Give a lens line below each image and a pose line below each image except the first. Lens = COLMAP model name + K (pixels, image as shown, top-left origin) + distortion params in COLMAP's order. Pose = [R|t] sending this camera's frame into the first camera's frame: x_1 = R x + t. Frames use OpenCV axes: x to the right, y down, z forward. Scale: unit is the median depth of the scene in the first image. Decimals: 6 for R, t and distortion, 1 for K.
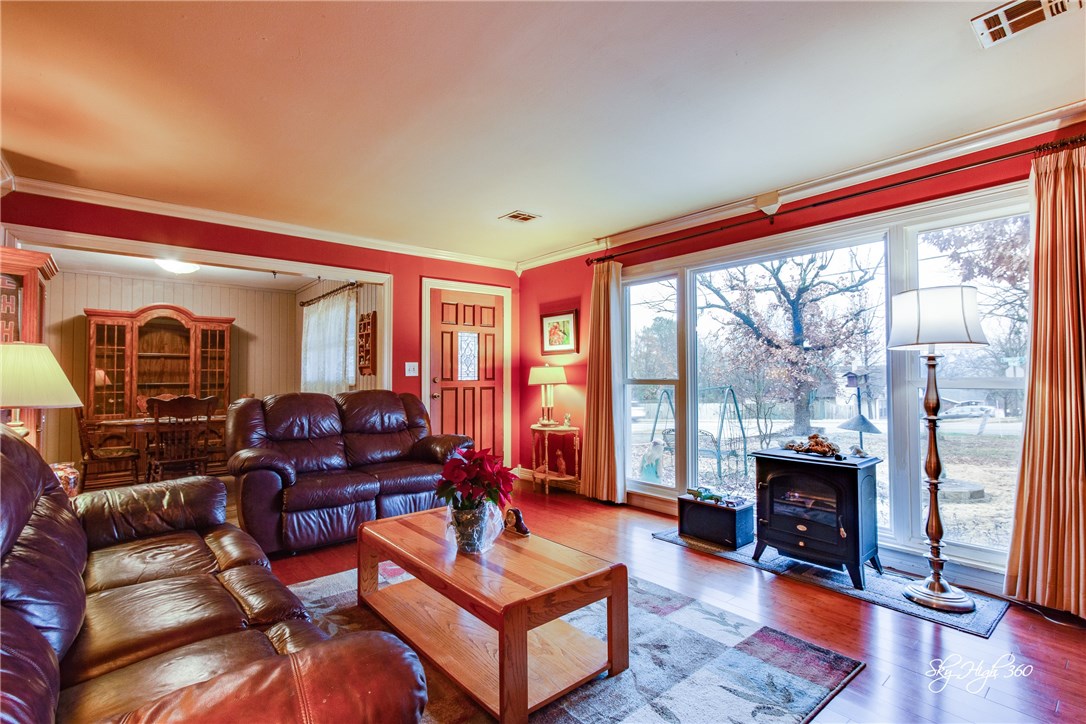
lens RADIAL K [[509.3, 0, 531.7], [0, 509.3, 365.7], [0, 0, 1]] dist [0.004026, 0.000659]
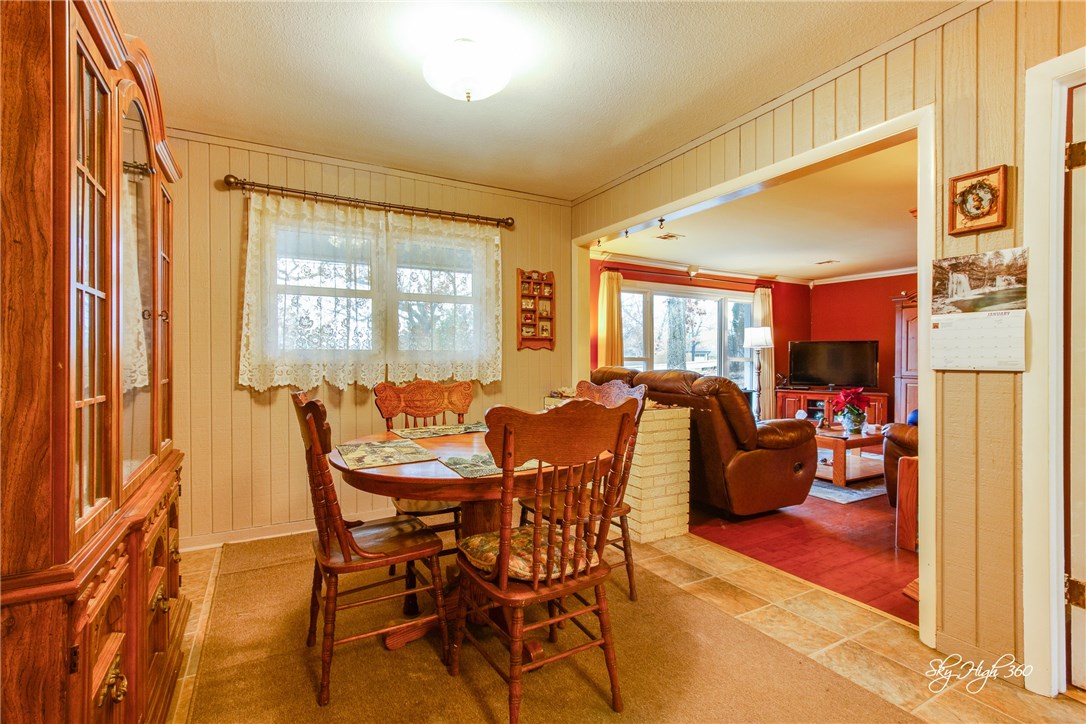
lens RADIAL K [[491.9, 0, 532.4], [0, 491.9, 361.4], [0, 0, 1]] dist [-0.000536, 0.001126]
pose [[0.184584, -0.001147, 0.982816, -1.088194], [-0.030452, 0.999513, 0.006886, 0.032381], [-0.982345, -0.031199, 0.184459, 0.876703]]
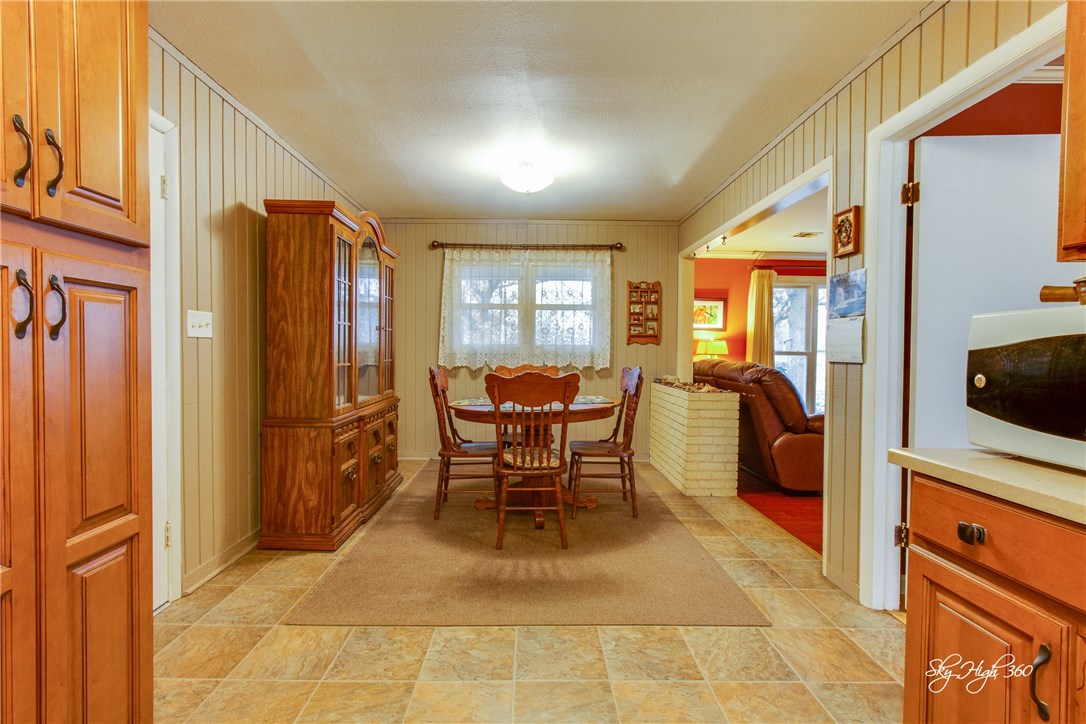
lens RADIAL K [[496.2, 0, 535.1], [0, 496.2, 361.4], [0, 0, 1]] dist [0.000144, 0.001075]
pose [[0.625777, -0.006796, 0.779972, -1.227114], [-0.035792, 0.998659, 0.037417, 0.023671], [-0.779180, -0.051331, 0.624695, 0.563312]]
